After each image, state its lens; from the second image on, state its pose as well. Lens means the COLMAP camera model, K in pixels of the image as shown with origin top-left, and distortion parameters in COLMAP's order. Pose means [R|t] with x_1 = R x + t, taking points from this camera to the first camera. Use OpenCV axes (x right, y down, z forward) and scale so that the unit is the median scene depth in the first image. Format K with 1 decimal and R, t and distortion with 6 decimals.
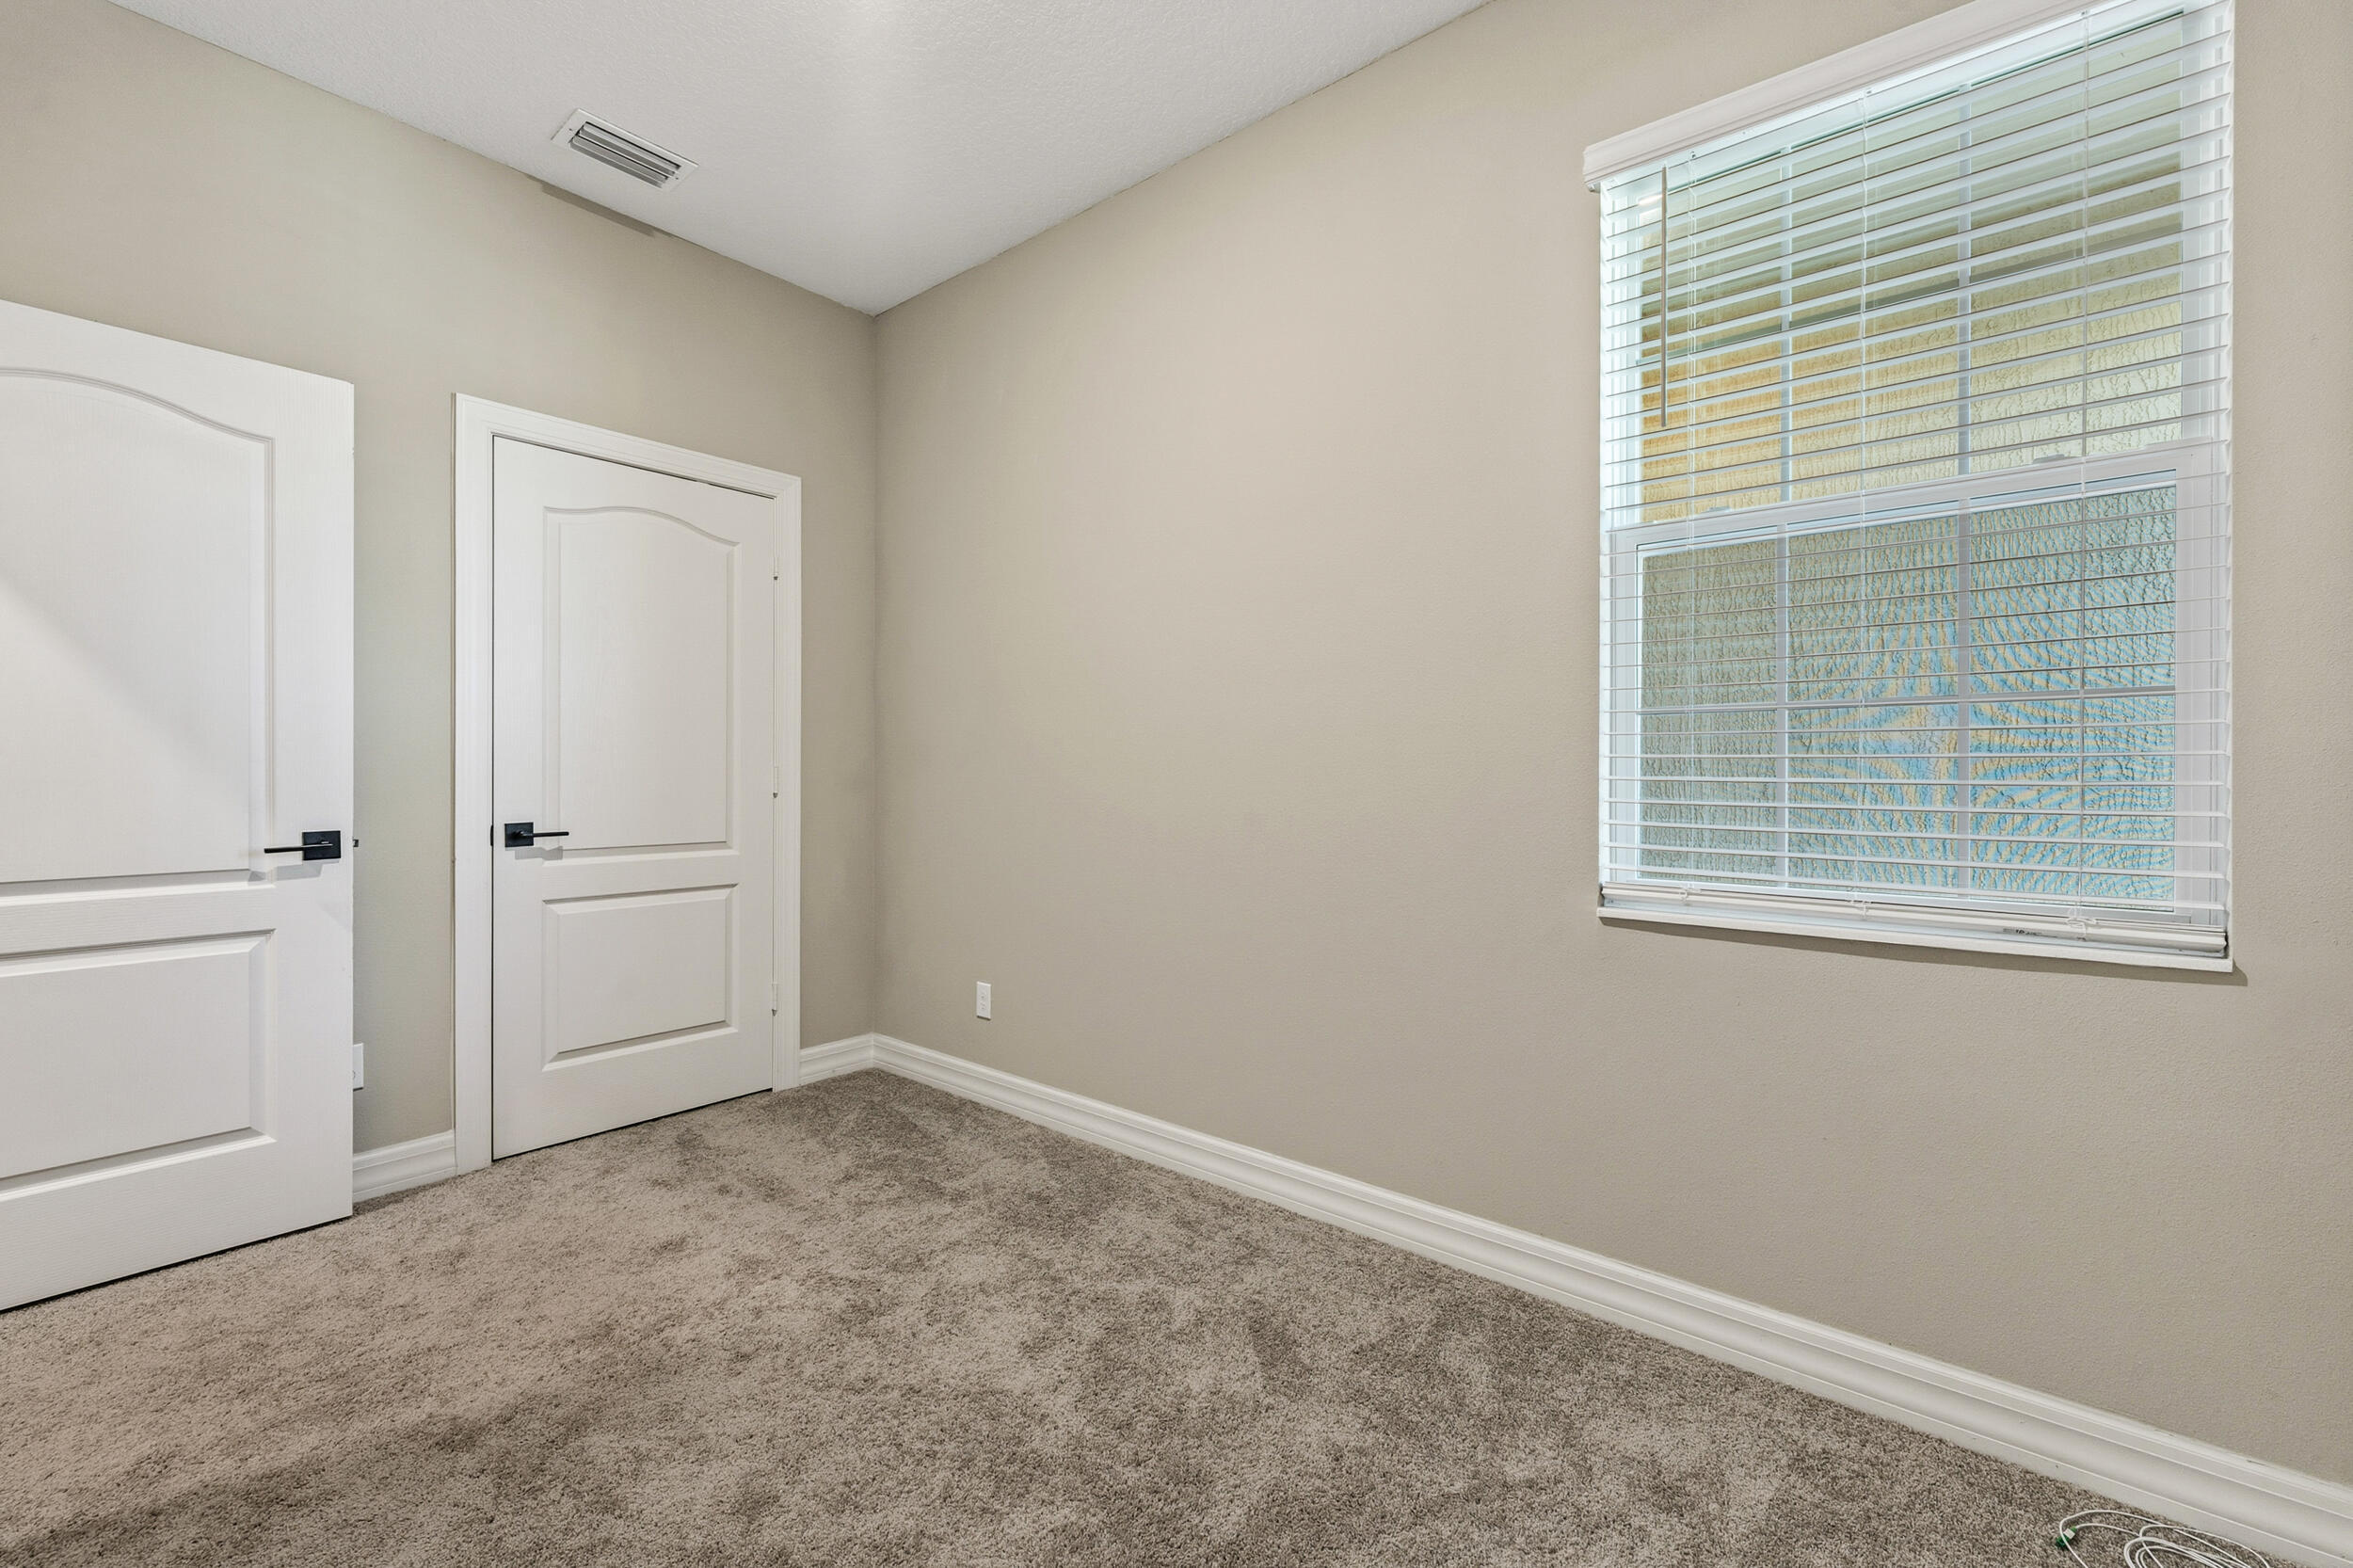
lens RADIAL K [[965.2, 0, 1178.7], [0, 965.2, 768.8], [0, 0, 1]] dist [0.002167, -0.000067]
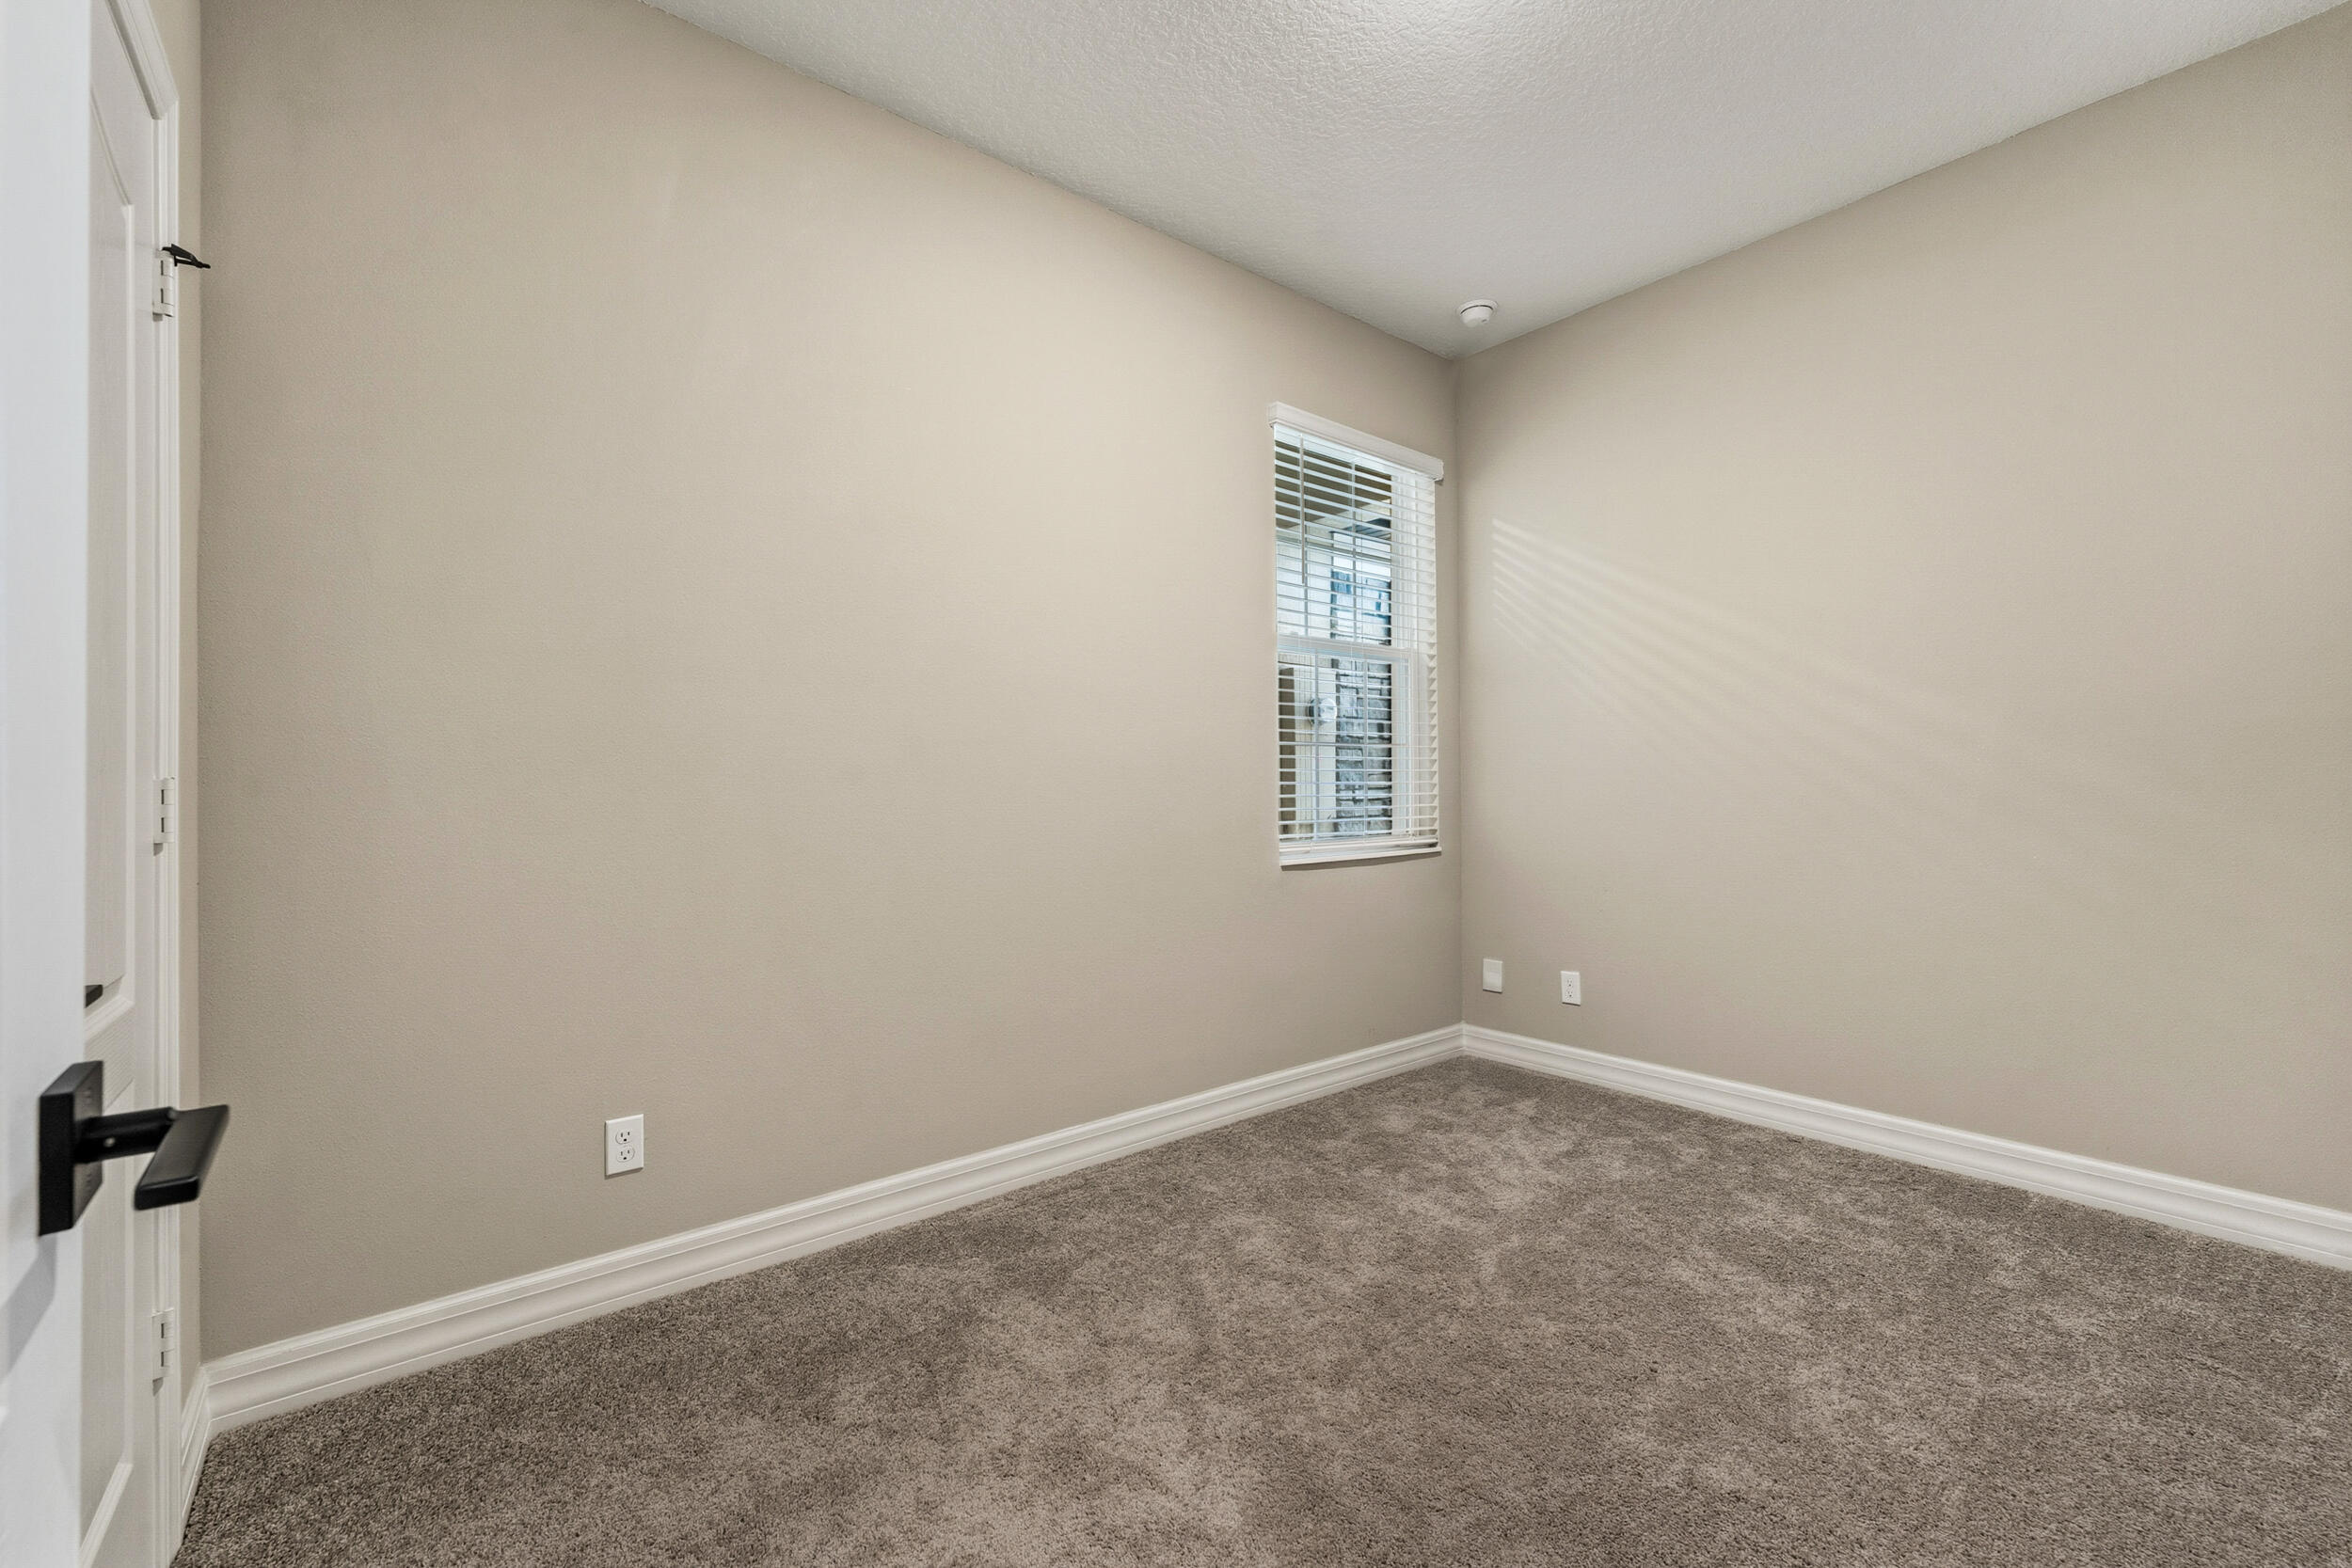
lens RADIAL K [[964.7, 0, 1182.5], [0, 964.7, 784.0], [0, 0, 1]] dist [0.002167, -0.000067]
pose [[0.212098, -0.011355, 0.977182, -1.080578], [0.011884, 0.999889, 0.009039, 0.006111], [-0.977176, 0.009696, 0.212209, 0.747334]]
